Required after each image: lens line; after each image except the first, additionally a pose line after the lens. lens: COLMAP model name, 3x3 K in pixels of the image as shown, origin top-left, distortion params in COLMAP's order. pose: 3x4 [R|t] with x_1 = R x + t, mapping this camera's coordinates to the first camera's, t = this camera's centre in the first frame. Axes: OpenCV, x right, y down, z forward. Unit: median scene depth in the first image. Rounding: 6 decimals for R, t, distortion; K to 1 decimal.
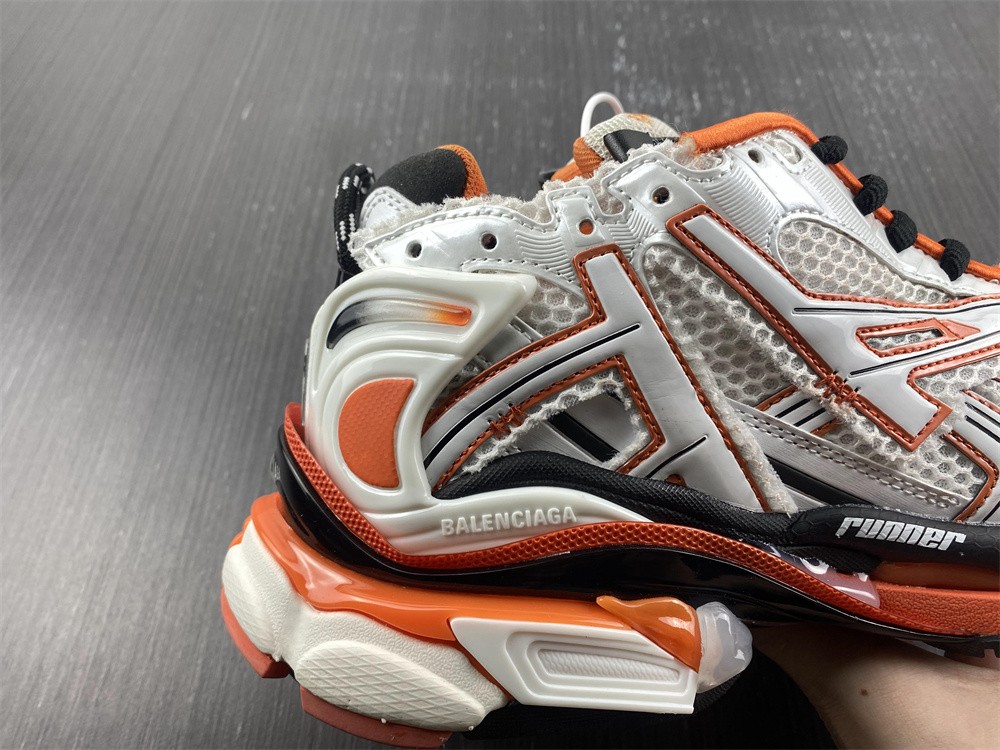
lens RADIAL K [[848.9, 0, 499.6], [0, 848.9, 358.4], [0, 0, 1]] dist [-0.012255, -0.009594]
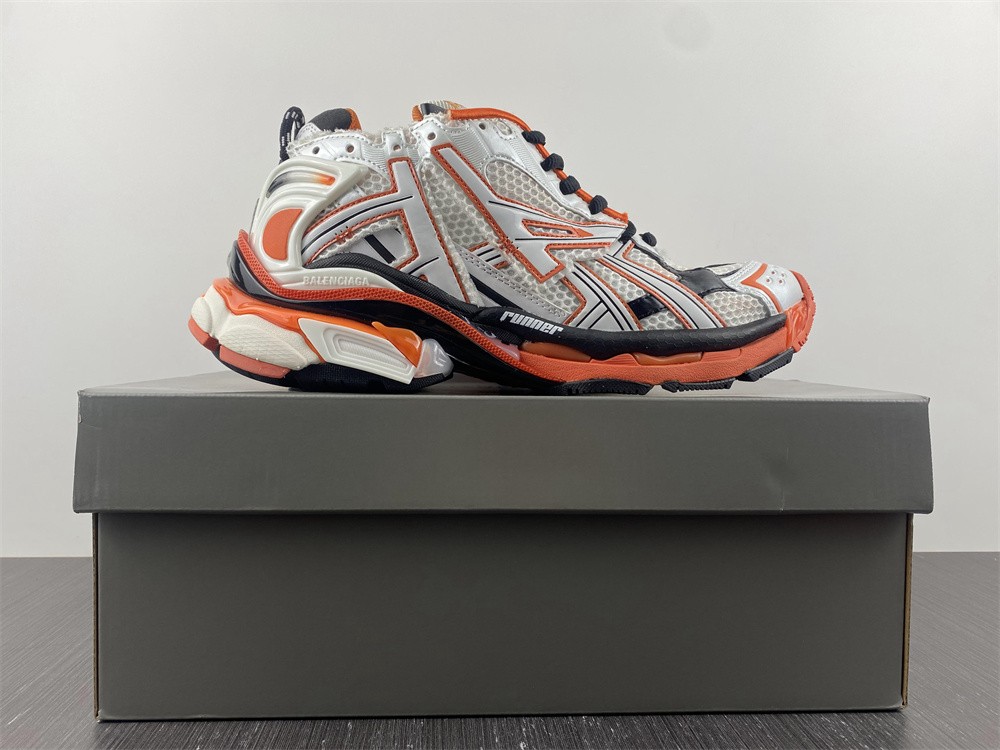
lens RADIAL K [[740.4, 0, 500.0], [0, 740.4, 375.0], [0, 0, 1]] dist [0.081983, -0.147290]
pose [[0.988915, 0.148347, 0.006411, 0.415510], [-0.147992, 0.988224, -0.038882, 0.417592], [-0.012103, 0.037502, 0.999223, -0.779378]]
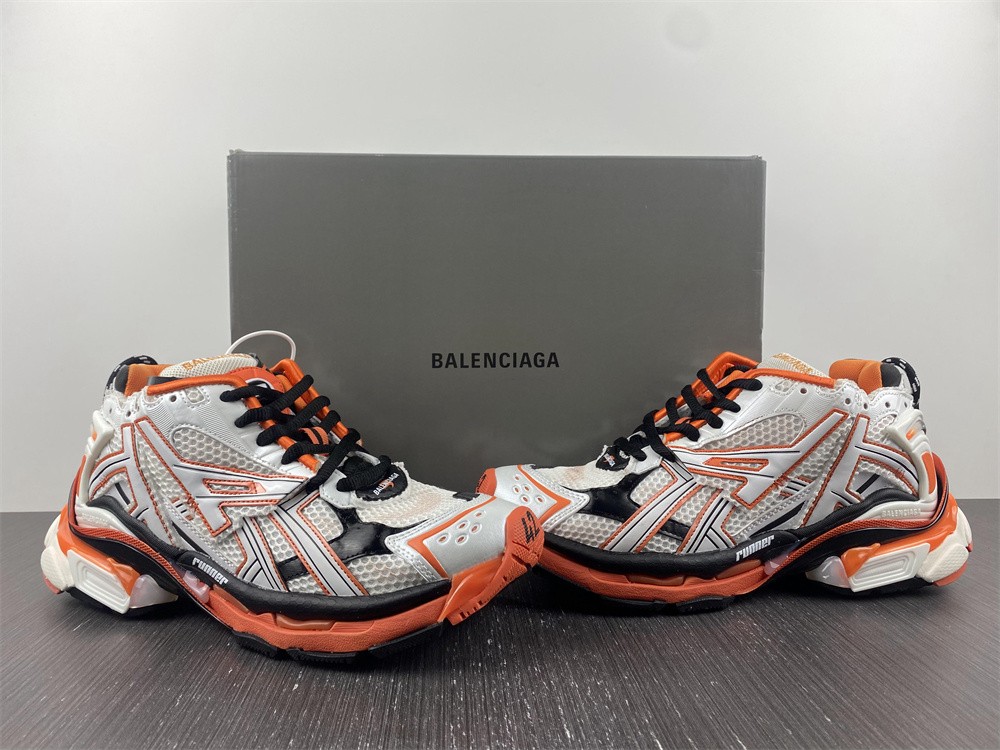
lens RADIAL K [[740.4, 0, 500.0], [0, 740.4, 375.0], [0, 0, 1]] dist [0.081983, -0.147290]
pose [[0.851442, 0.163002, -0.498475, 2.088726], [-0.145846, 0.986574, 0.073494, -0.582742], [0.503762, 0.010124, 0.863783, -0.348853]]
